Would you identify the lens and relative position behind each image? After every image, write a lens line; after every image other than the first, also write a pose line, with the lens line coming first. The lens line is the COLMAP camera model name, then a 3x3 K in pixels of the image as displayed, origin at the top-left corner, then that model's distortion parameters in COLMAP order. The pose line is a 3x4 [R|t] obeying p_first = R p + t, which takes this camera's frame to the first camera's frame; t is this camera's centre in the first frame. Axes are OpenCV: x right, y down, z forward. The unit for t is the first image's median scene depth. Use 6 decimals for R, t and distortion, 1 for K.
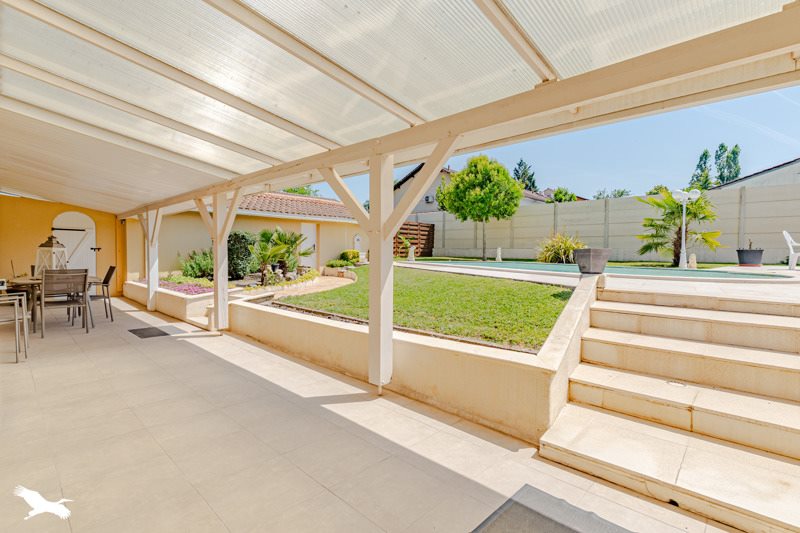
lens RADIAL K [[381.0, 0, 402.4], [0, 381.0, 258.1], [0, 0, 1]] dist [0.001297, 0.000342]
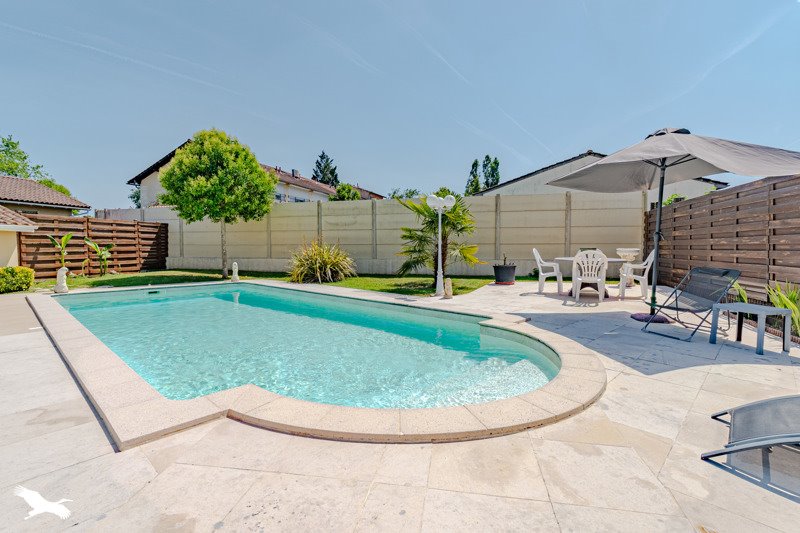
lens RADIAL K [[381.0, 0, 402.4], [0, 381.0, 258.1], [0, 0, 1]] dist [0.001297, 0.000342]
pose [[0.890256, -0.026608, 0.454683, 0.198674], [0.017714, 0.999560, 0.023812, -0.044235], [-0.455117, -0.013144, 0.890335, 0.213707]]
